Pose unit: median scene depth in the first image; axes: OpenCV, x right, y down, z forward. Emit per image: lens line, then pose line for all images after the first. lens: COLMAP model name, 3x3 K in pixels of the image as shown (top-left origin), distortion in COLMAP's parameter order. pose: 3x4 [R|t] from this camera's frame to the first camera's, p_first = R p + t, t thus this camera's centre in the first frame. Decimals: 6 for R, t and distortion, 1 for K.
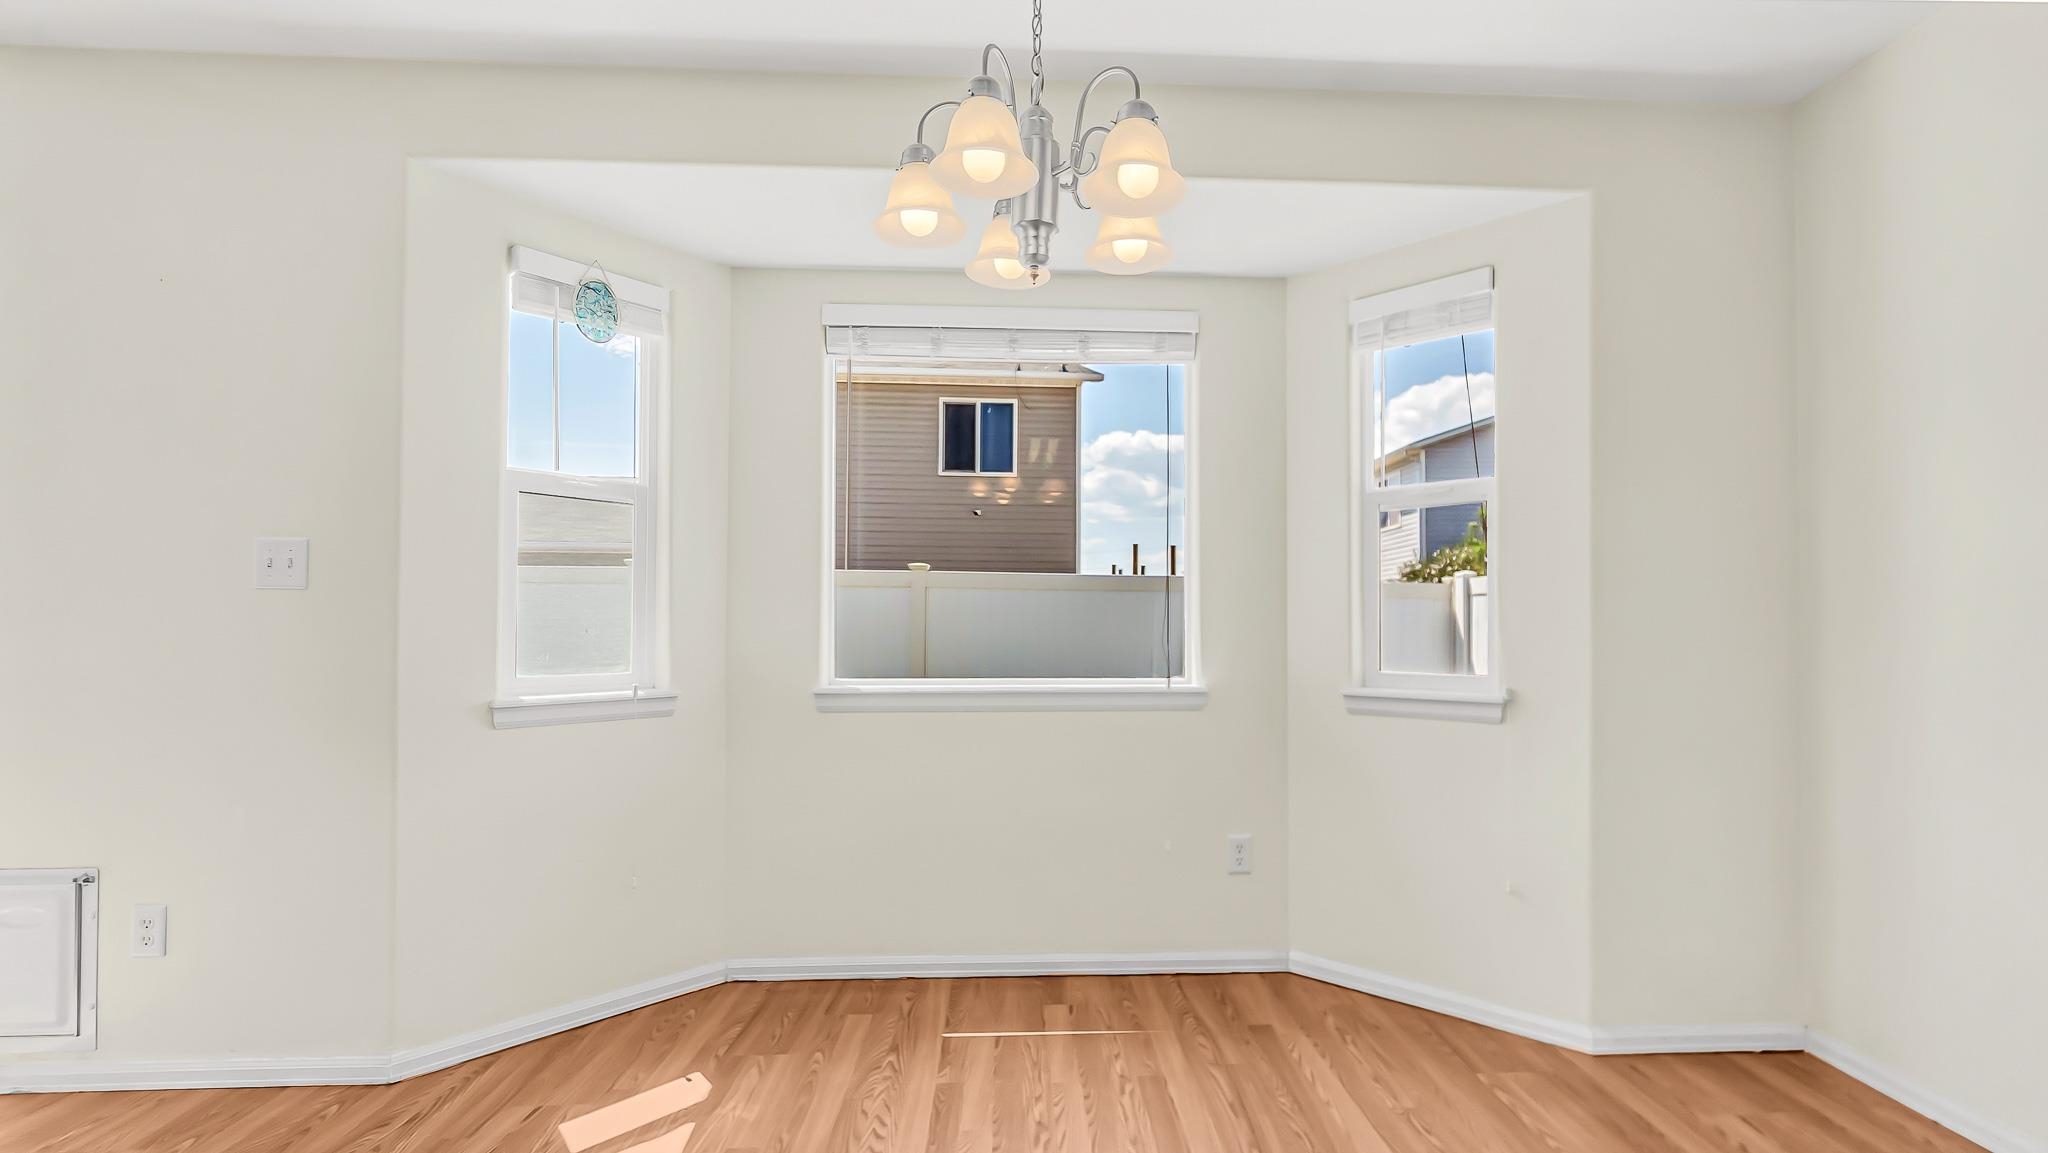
lens RADIAL K [[903.1, 0, 1029.4], [0, 903.1, 605.9], [0, 0, 1]] dist [-0.001196, -0.000673]
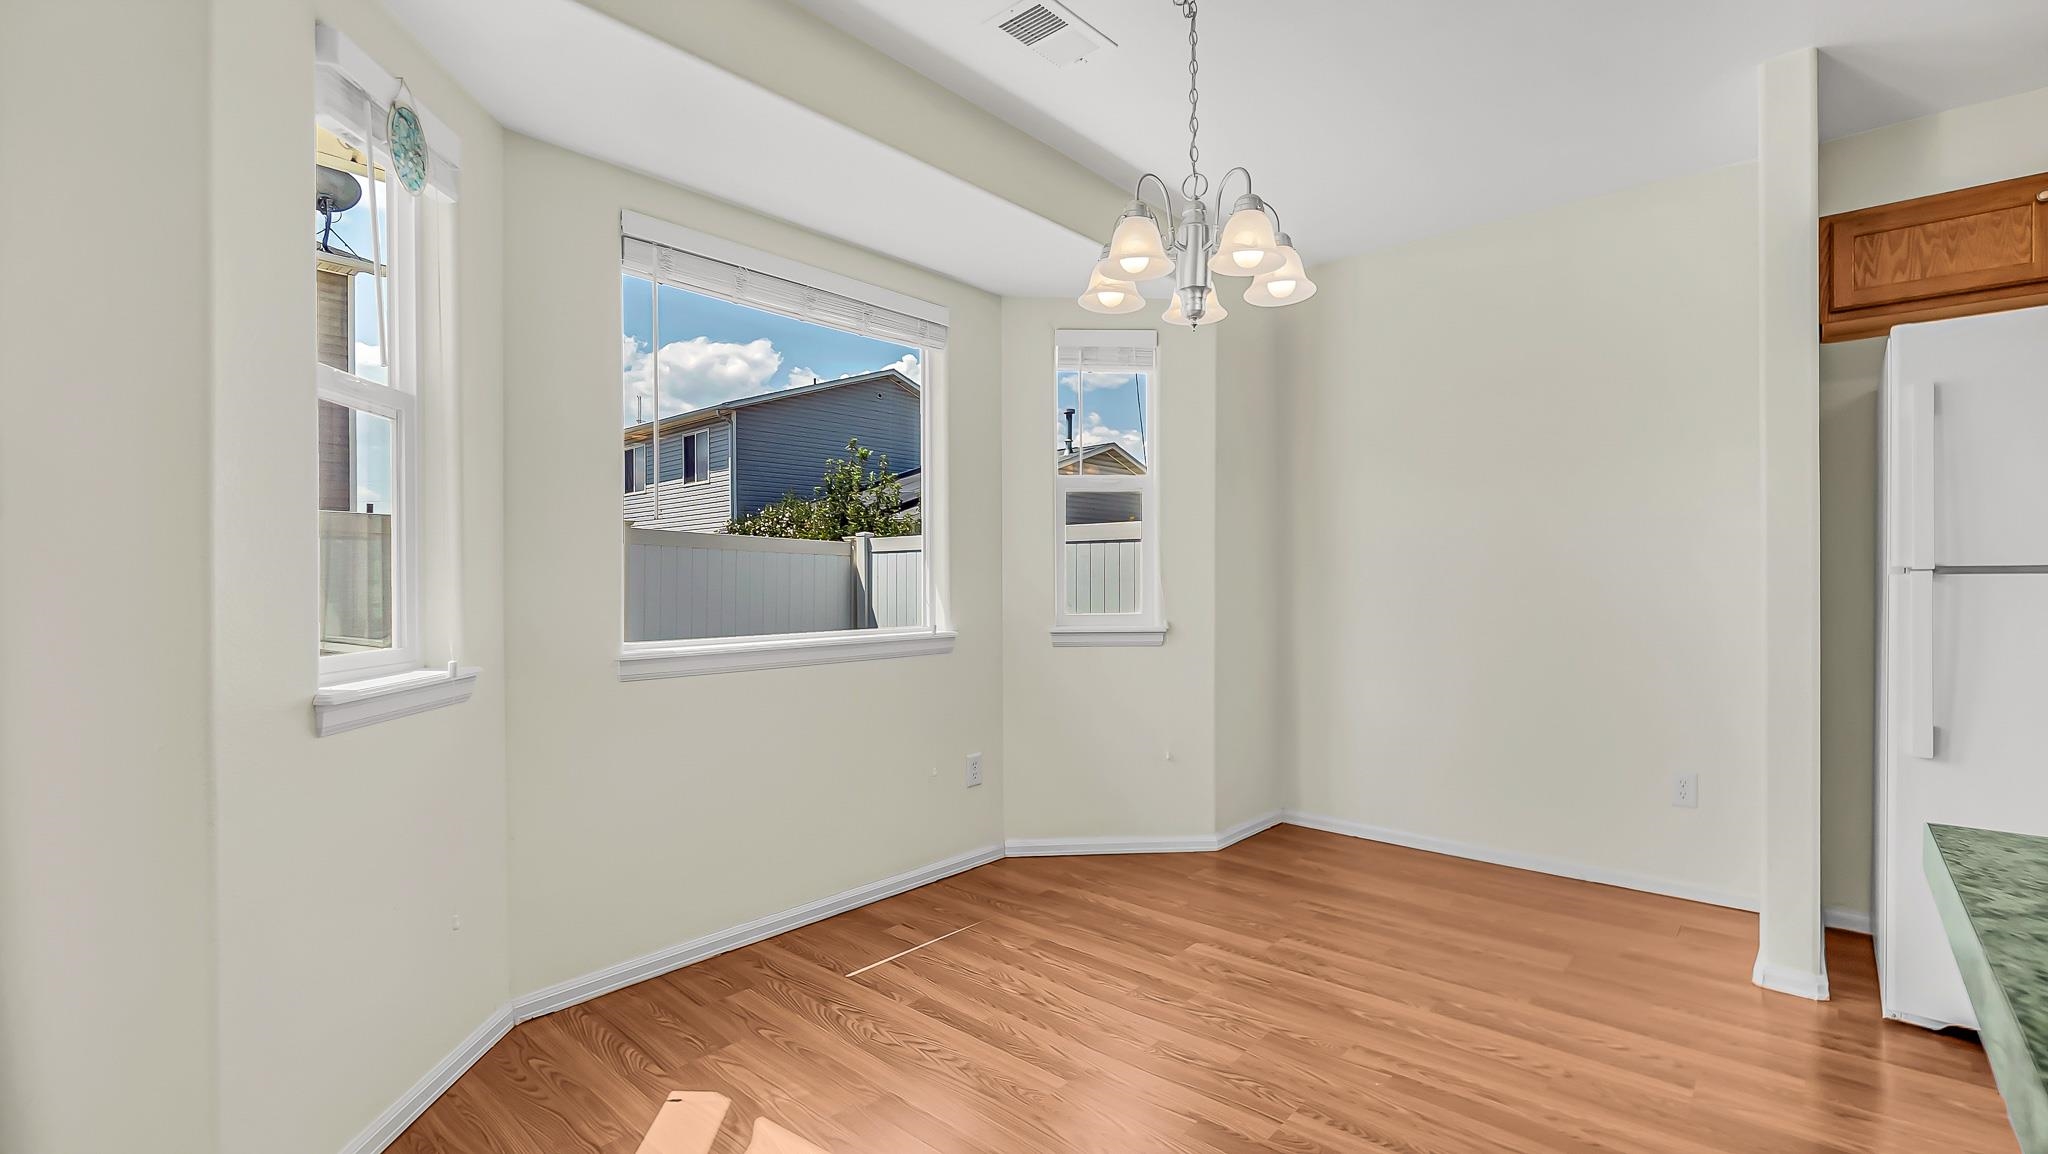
lens RADIAL K [[912.8, 0, 1024.0], [0, 912.8, 577.0], [0, 0, 1]] dist [0.012718, -0.000128]
pose [[0.694625, -0.002612, 0.719368, -0.668544], [-0.011606, 0.999823, 0.014837, -0.000774], [-0.719279, -0.018655, 0.694471, 0.125700]]
